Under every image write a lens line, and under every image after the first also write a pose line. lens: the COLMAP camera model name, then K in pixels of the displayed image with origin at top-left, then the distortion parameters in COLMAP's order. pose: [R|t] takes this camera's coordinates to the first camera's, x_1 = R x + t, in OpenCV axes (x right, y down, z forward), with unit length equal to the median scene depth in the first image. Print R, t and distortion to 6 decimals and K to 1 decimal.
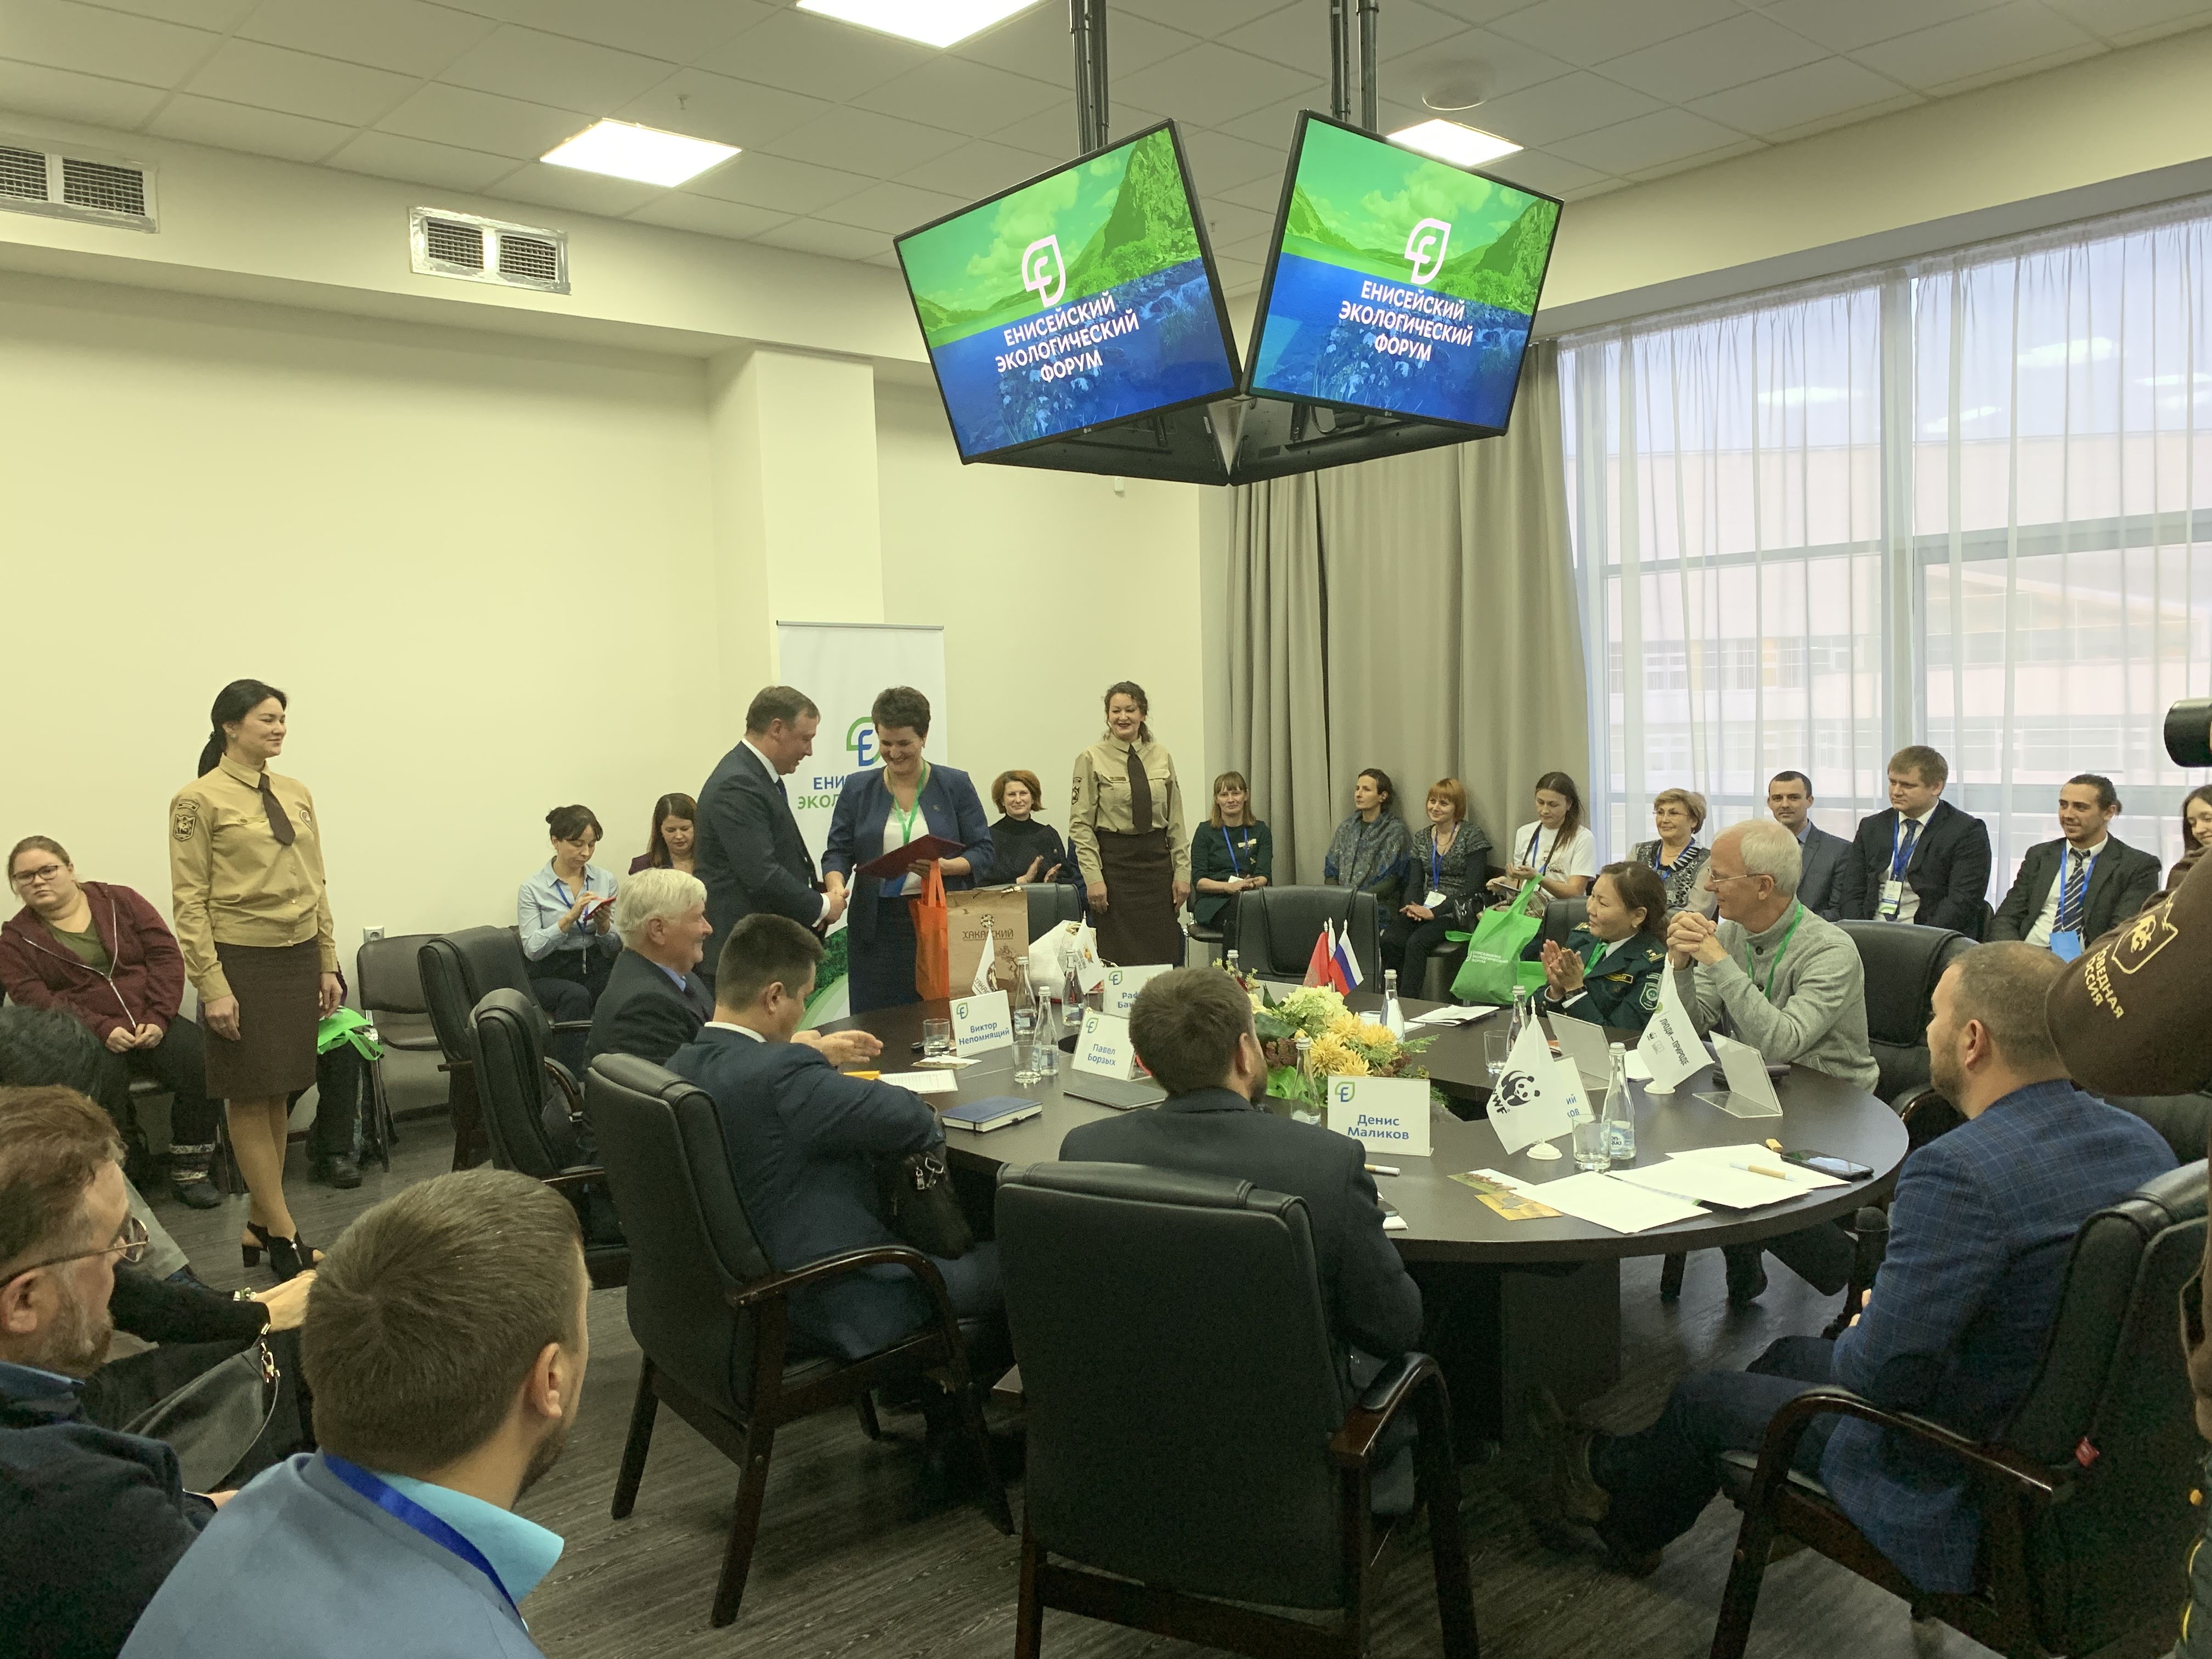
lens RADIAL K [[1708.2, 0, 1097.3], [0, 1708.2, 834.0], [0, 0, 1]] dist [0.026950, -0.033297]
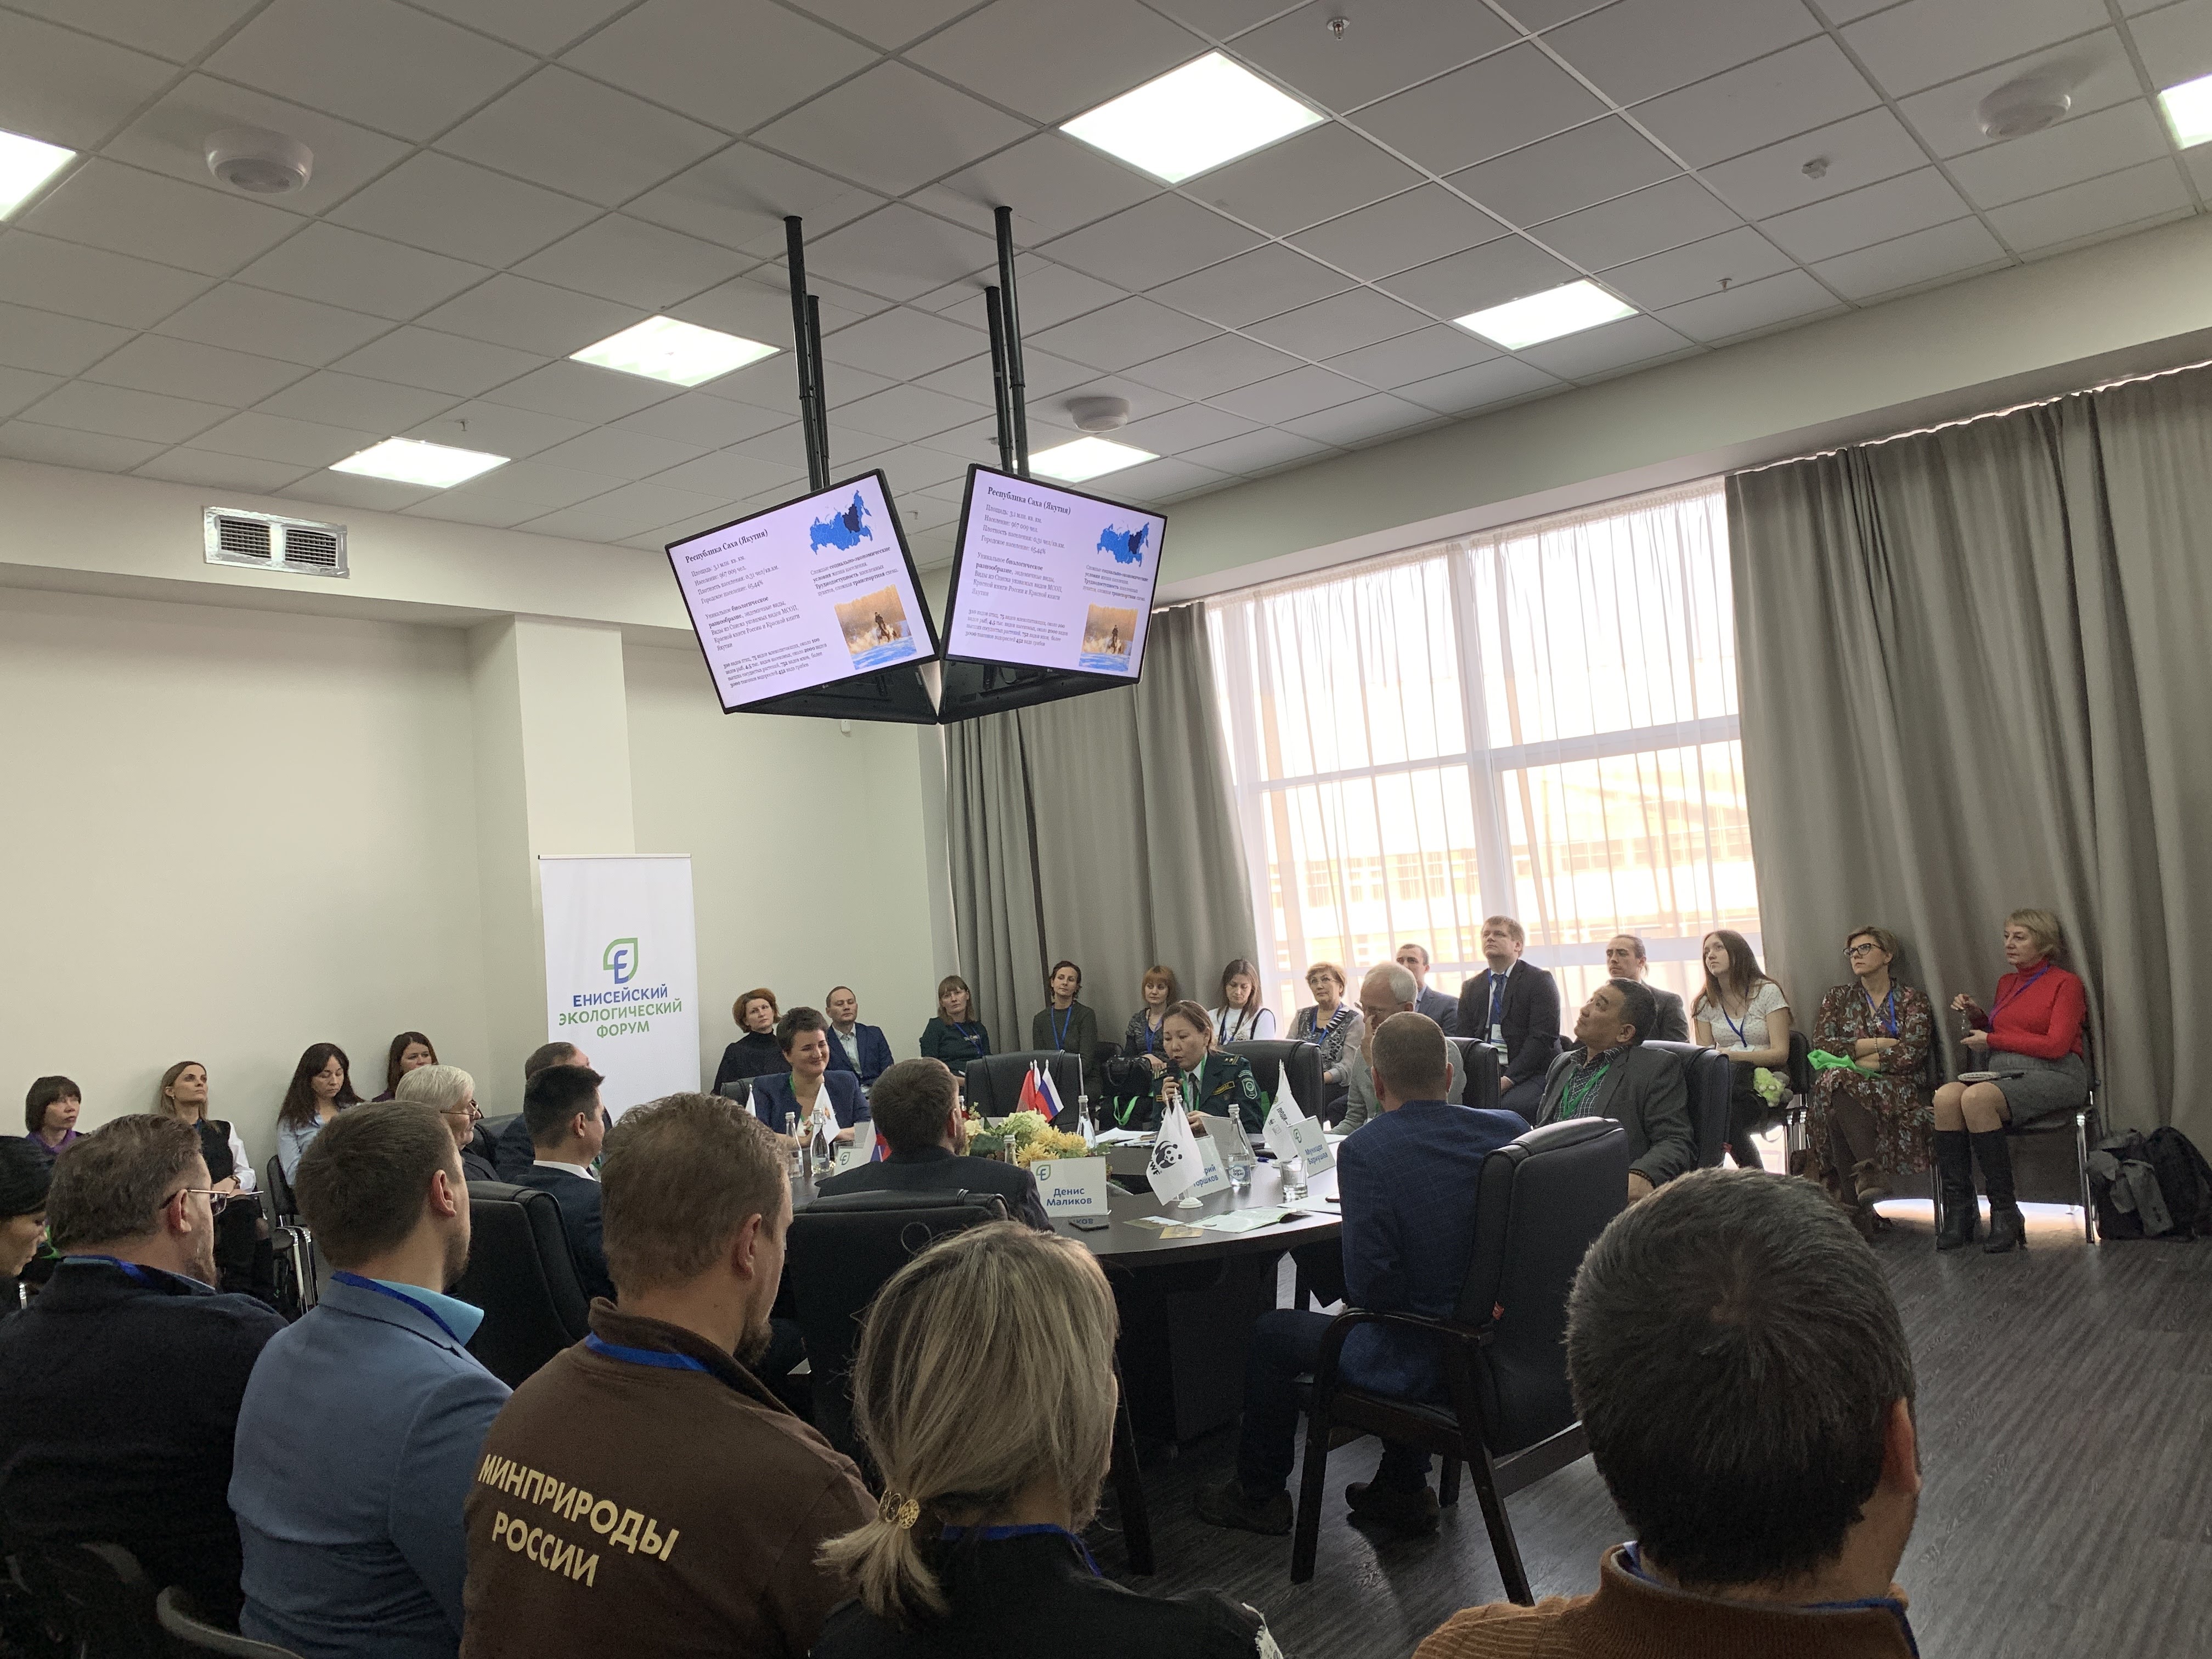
lens RADIAL K [[1708.2, 0, 1111.8], [0, 1708.2, 828.5], [0, 0, 1]] dist [0.026950, -0.033297]
pose [[0.984700, -0.039675, 0.169683, -0.008575], [0.062960, 0.988961, -0.134136, 0.035429], [-0.162488, 0.142767, 0.976327, -0.174475]]
